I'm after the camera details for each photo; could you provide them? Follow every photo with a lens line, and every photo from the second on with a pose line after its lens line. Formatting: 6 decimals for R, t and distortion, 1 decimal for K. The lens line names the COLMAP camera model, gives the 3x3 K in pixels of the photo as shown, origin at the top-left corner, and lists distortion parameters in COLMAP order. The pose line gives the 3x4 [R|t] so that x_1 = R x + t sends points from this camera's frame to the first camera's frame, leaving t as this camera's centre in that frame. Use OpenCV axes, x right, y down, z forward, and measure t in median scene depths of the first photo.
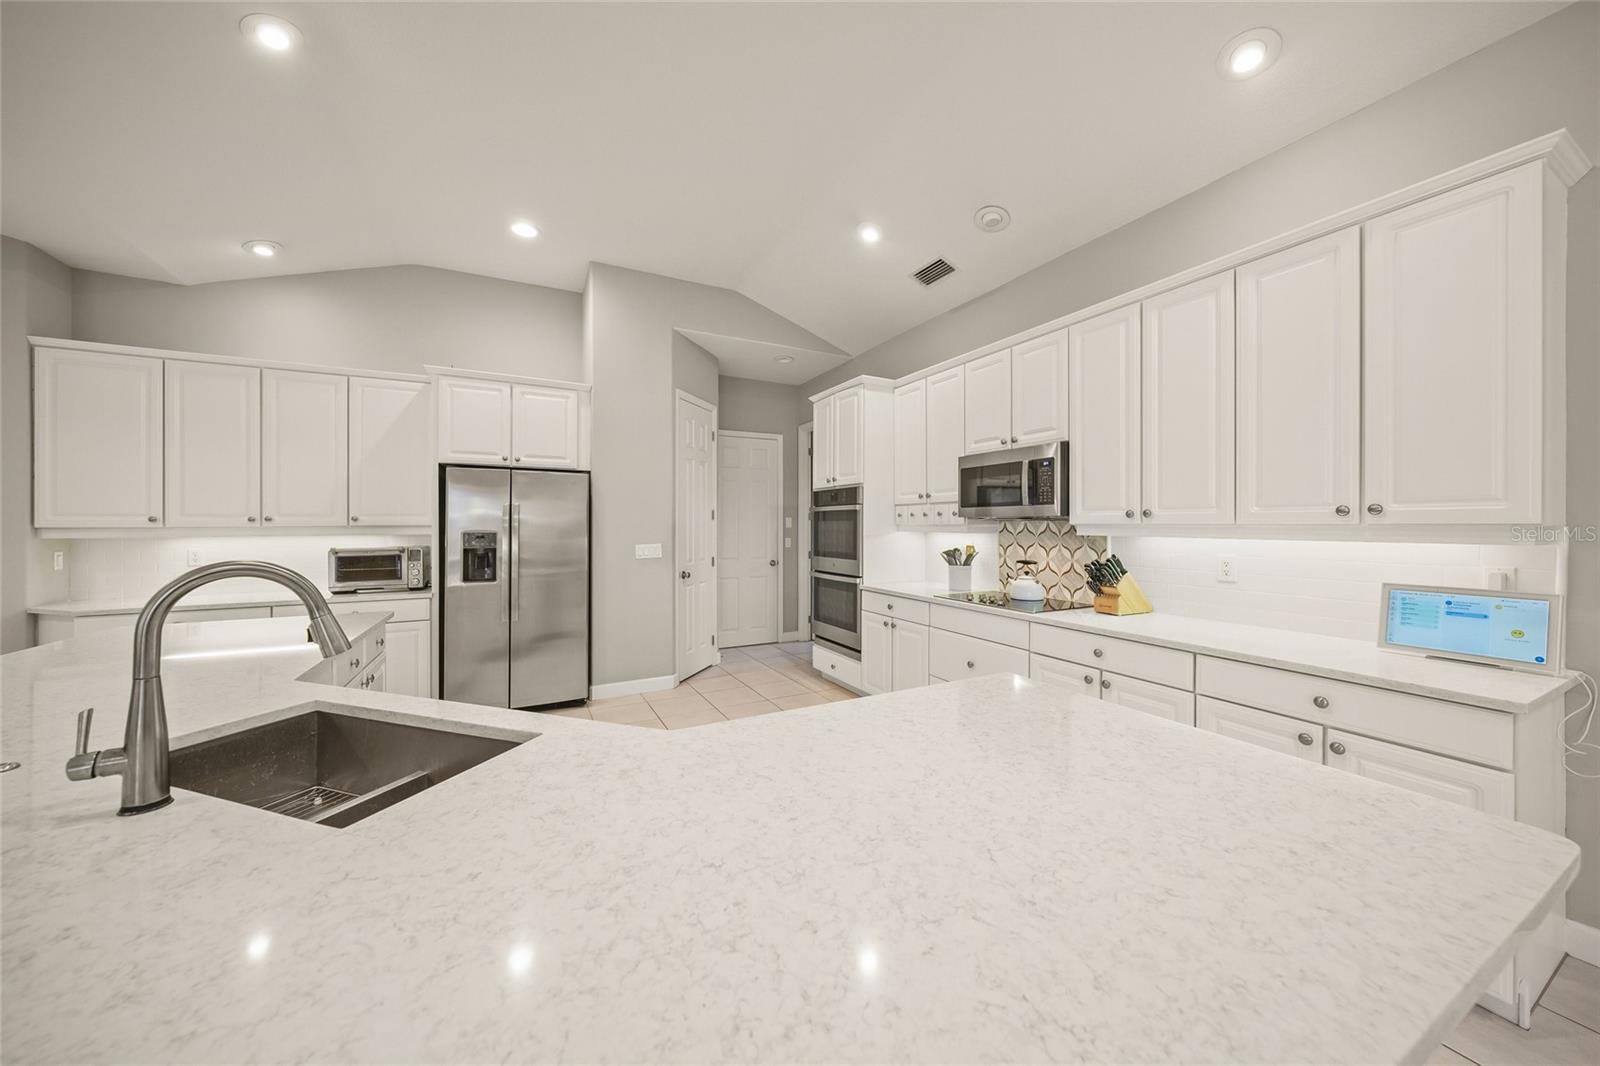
lens RADIAL K [[546.9, 0, 798.3], [0, 546.9, 527.3], [0, 0, 1]] dist [0.001197, -0.000040]
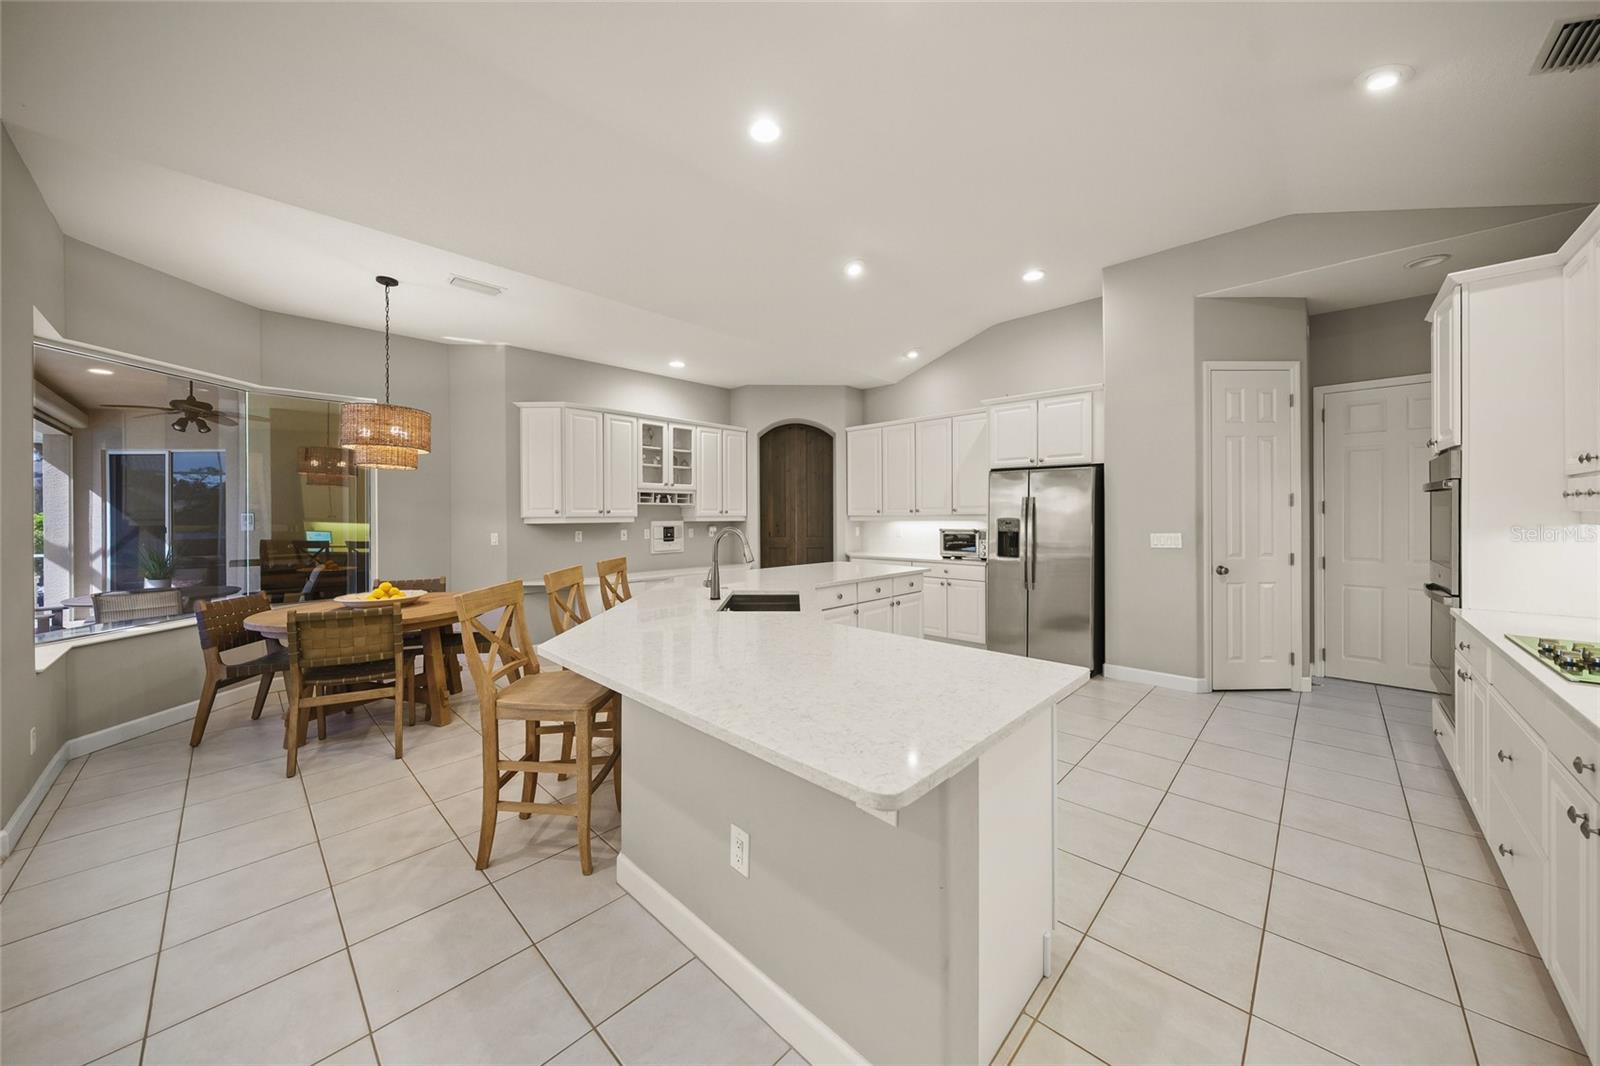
lens RADIAL K [[546.9, 0, 795.9], [0, 546.9, 519.5], [0, 0, 1]] dist [0.001197, -0.000040]
pose [[0.321118, 0.008334, -0.947003, 0.487633], [0.000072, 0.999961, 0.008825, -0.002176], [0.947039, -0.002902, 0.321105, 0.089500]]
